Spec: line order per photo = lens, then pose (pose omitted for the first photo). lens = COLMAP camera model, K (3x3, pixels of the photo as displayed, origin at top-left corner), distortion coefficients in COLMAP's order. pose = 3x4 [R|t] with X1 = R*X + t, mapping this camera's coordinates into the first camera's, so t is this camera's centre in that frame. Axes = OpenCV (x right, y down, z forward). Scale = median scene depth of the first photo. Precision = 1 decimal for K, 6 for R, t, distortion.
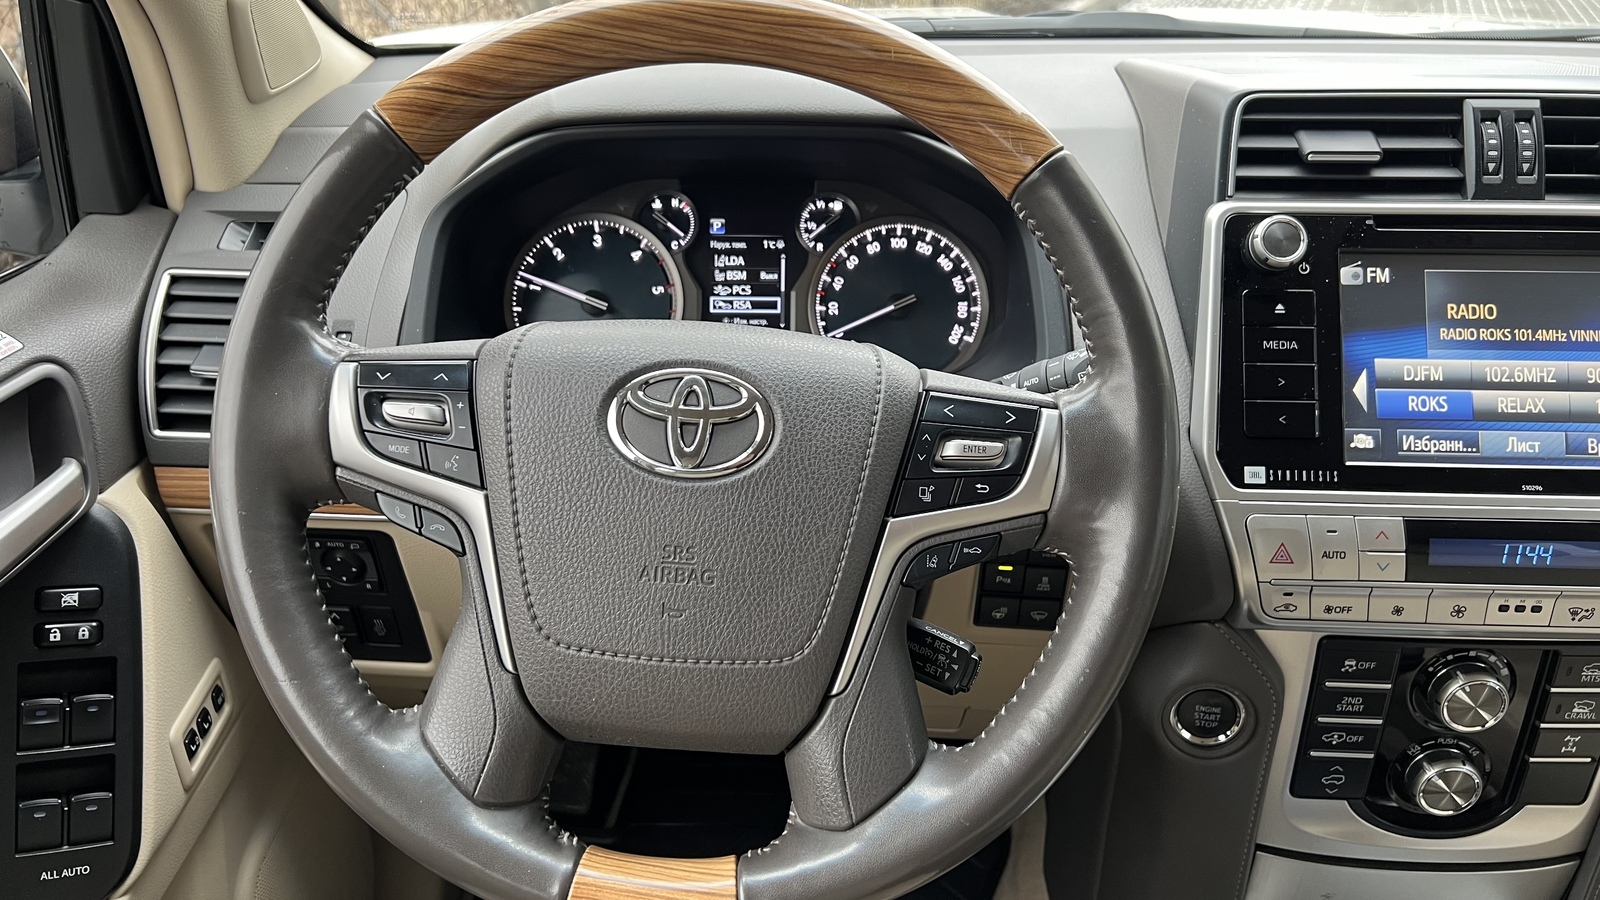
lens RADIAL K [[1232.1, 0, 822.7], [0, 1232.1, 470.9], [0, 0, 1]] dist [0.072889, -0.094008]
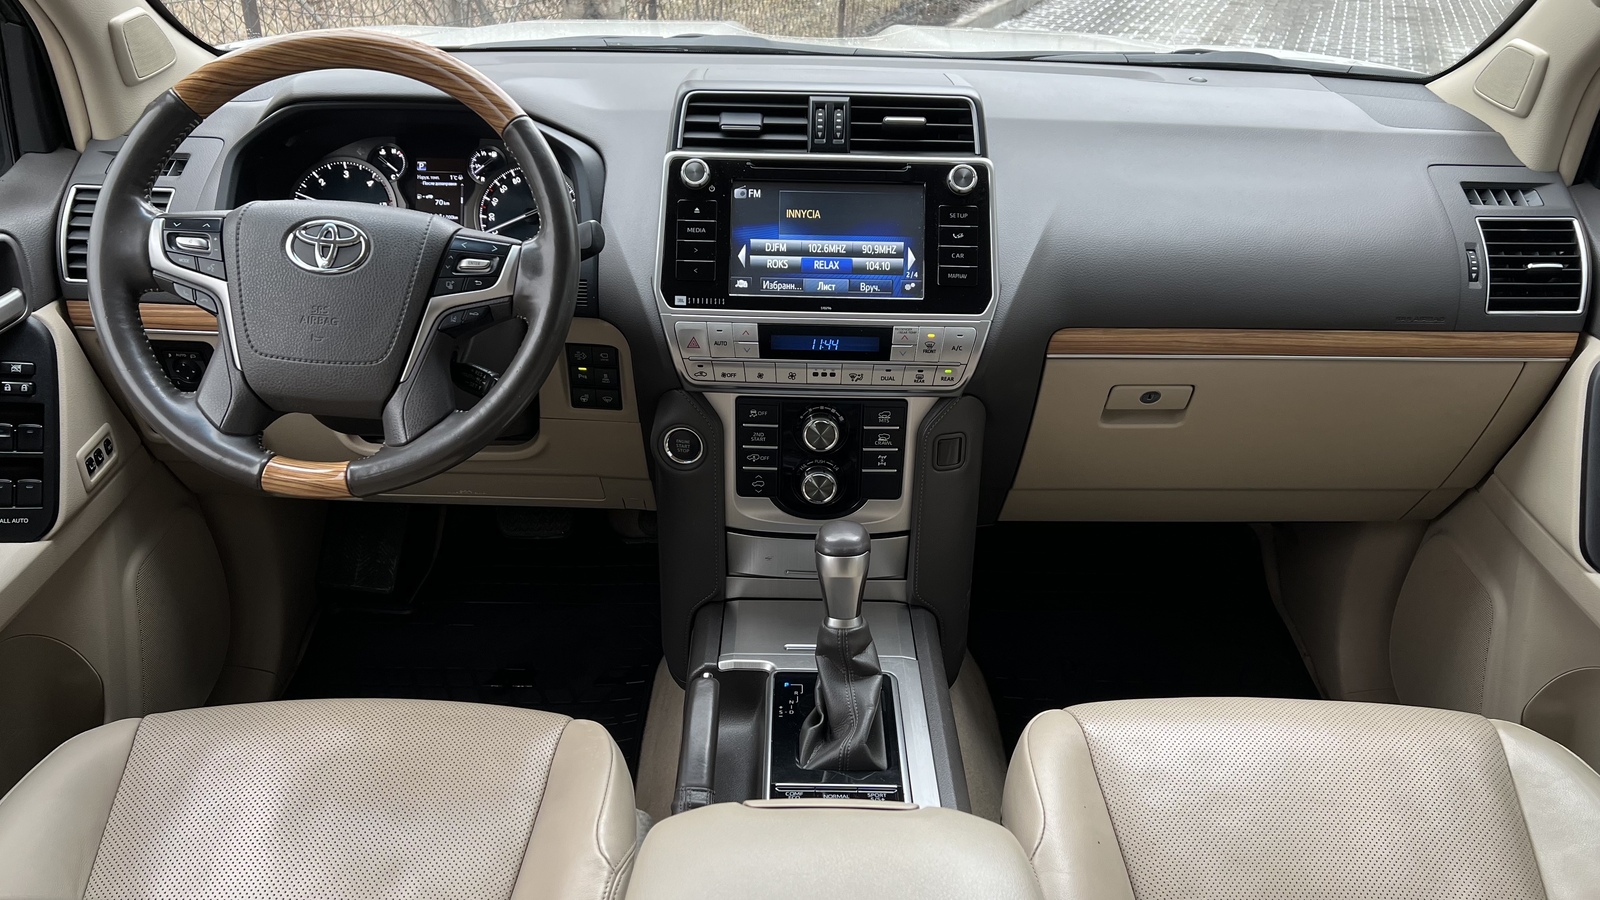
lens RADIAL K [[1210.7, 0, 801.4], [0, 1210.7, 475.4], [0, 0, 1]] dist [0.096862, -0.102477]
pose [[0.999676, 0.003602, 0.025205, 0.471082], [-0.003956, 0.999894, 0.013994, 0.231730], [-0.025152, -0.014089, 0.999584, -0.792234]]
